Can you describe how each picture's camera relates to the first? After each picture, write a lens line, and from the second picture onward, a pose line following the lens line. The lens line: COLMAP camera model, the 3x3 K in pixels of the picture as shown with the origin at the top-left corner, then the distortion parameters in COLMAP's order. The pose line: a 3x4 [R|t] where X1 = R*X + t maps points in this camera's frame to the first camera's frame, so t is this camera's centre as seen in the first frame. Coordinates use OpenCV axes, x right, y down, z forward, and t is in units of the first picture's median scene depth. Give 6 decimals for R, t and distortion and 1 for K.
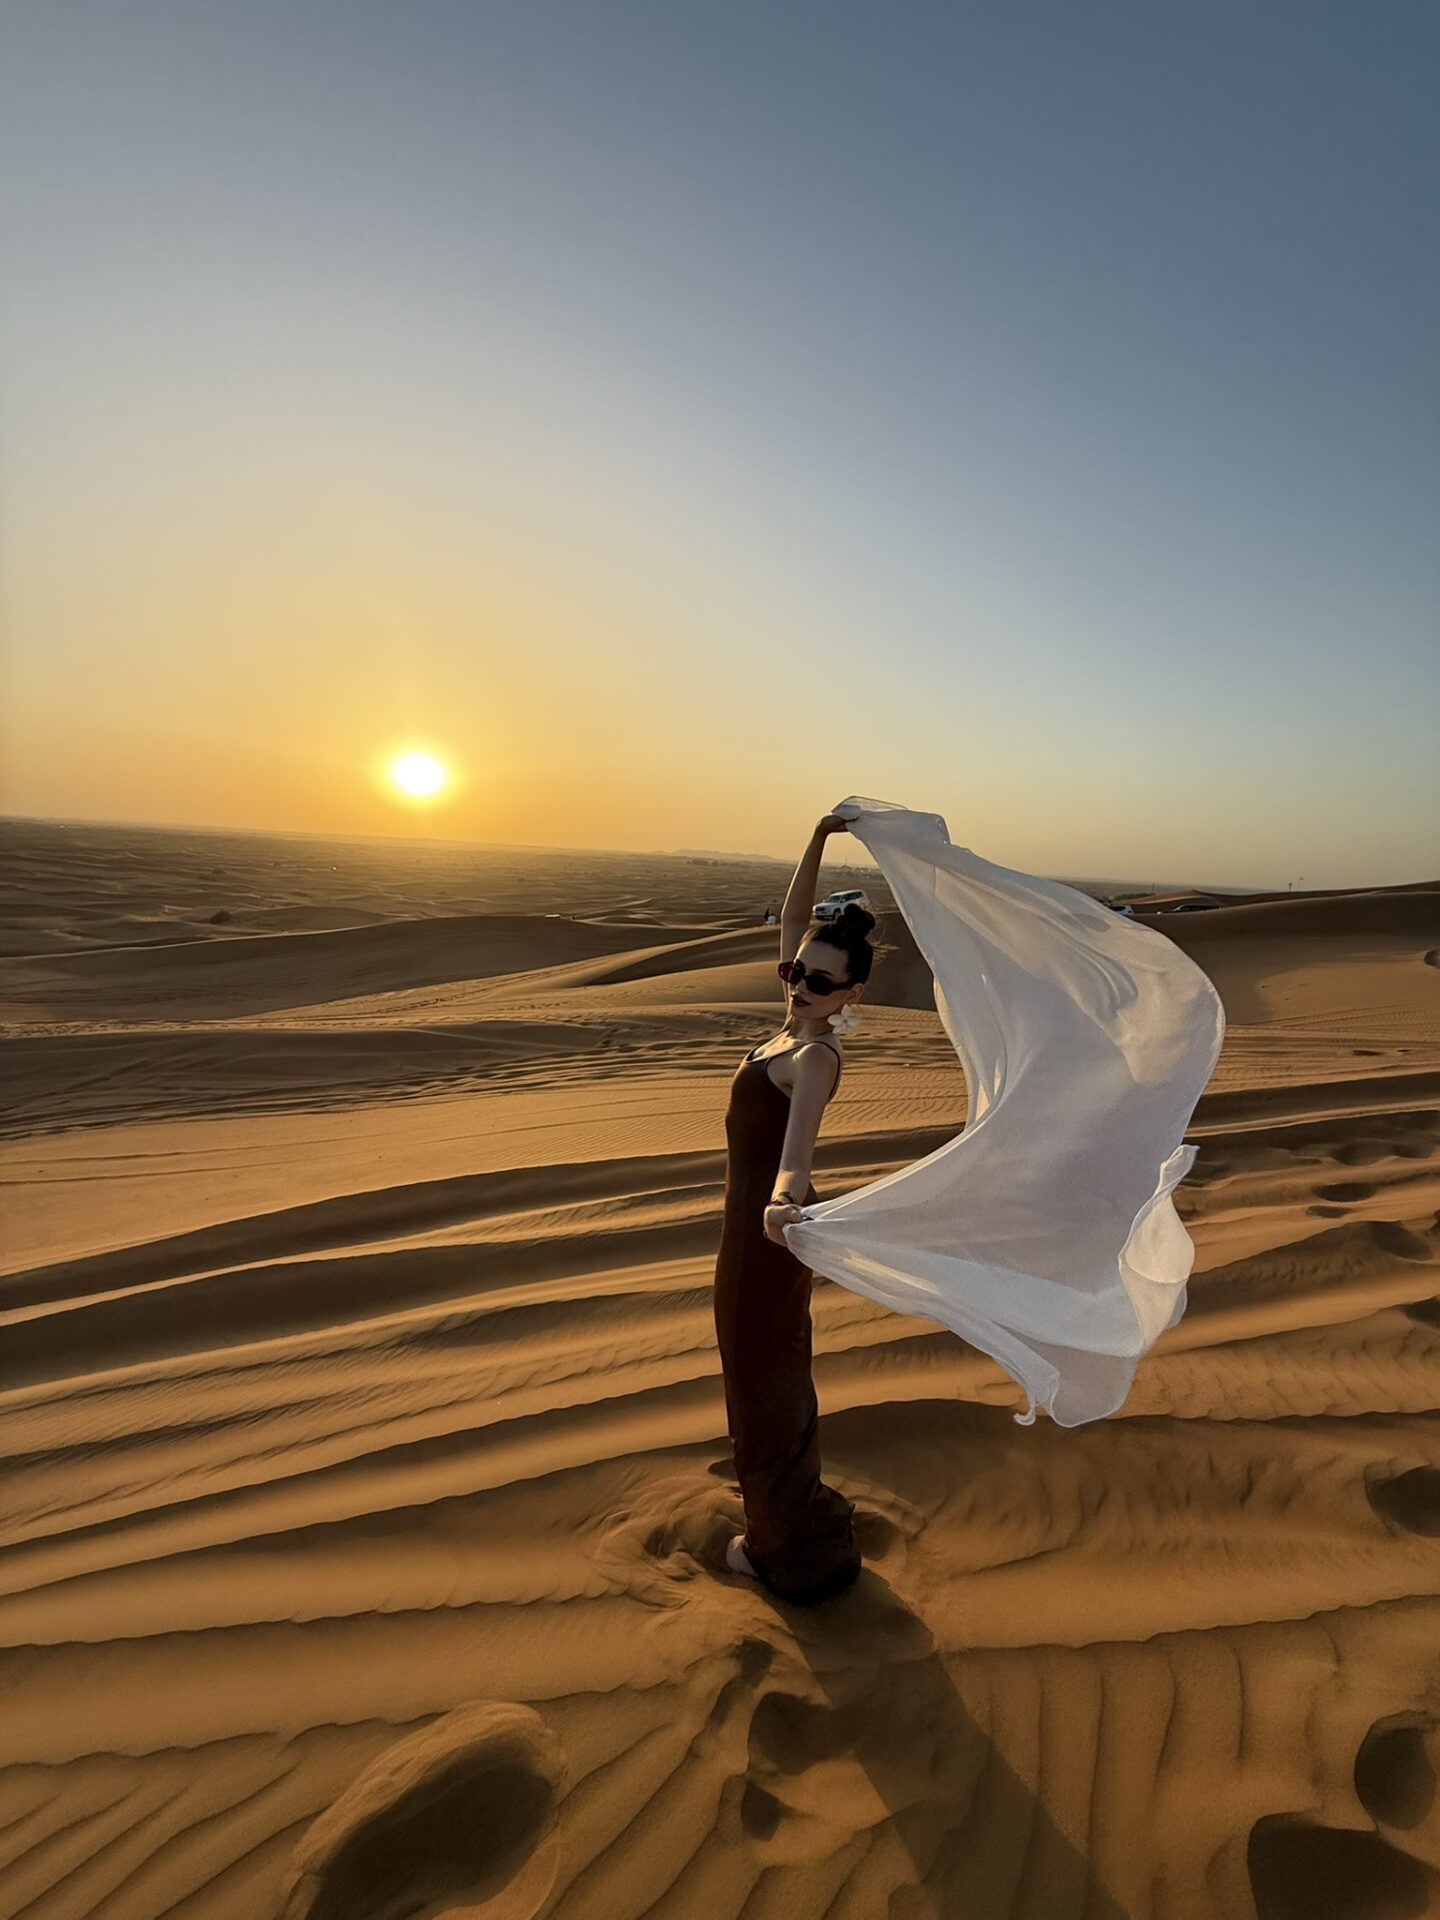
lens RADIAL K [[775.9, 0, 709.1], [0, 775.9, 953.7], [0, 0, 1]] dist [0.007540, 0.001222]
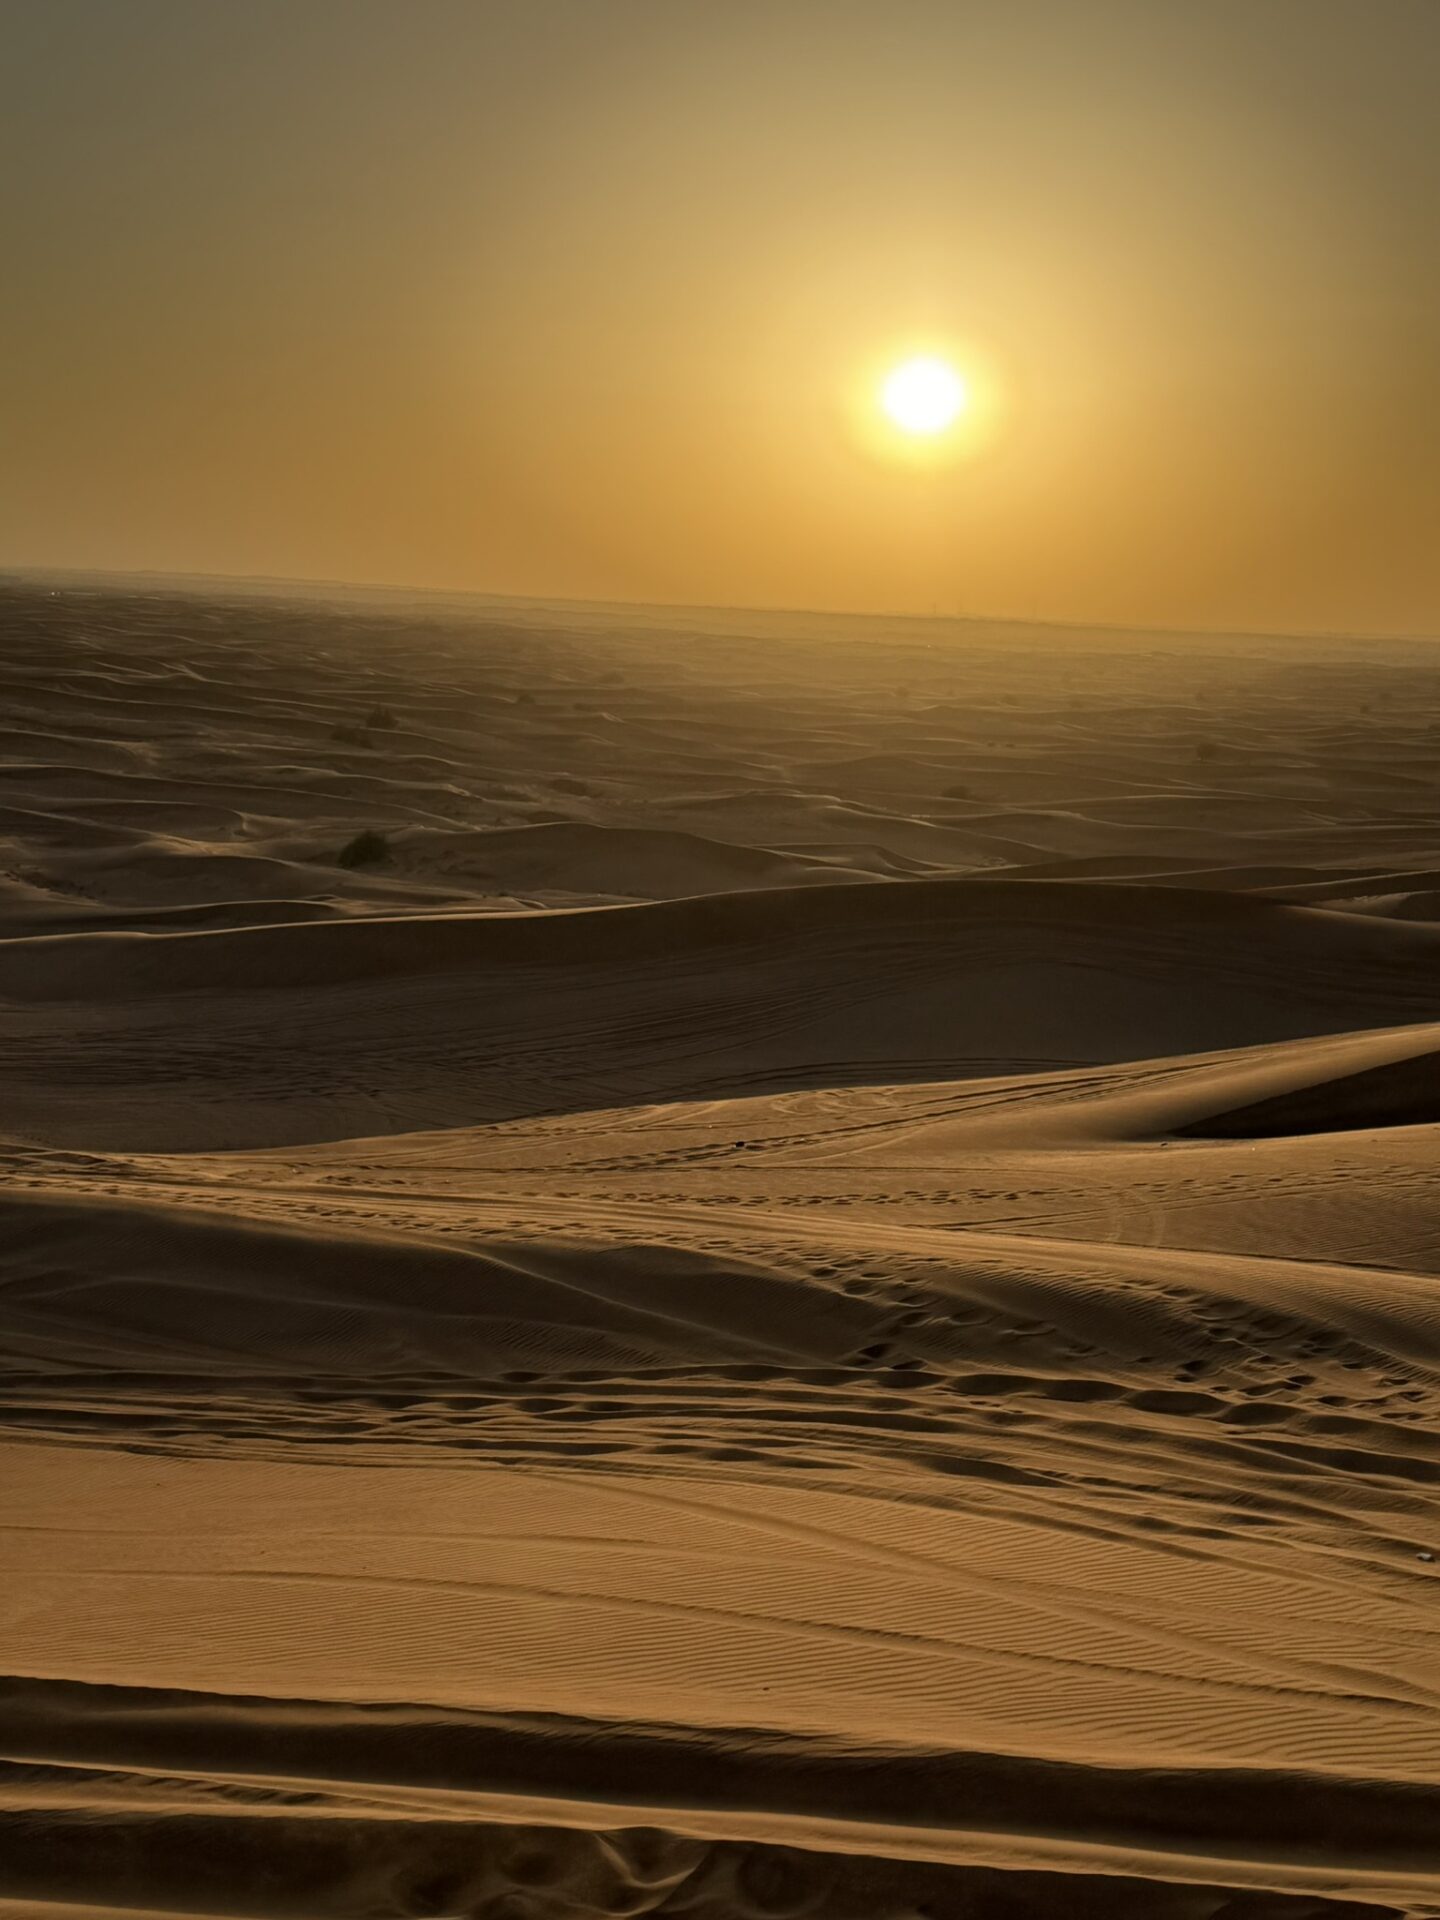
lens RADIAL K [[2539.3, 0, 719.9], [0, 2539.3, 973.1], [0, 0, 1]] dist [0.221451, 0.000000]
pose [[0.901083, 0.052154, -0.430499, 0.111000], [-0.053001, 0.998544, 0.010036, -0.024246], [0.430396, 0.013773, 0.902535, -0.030283]]
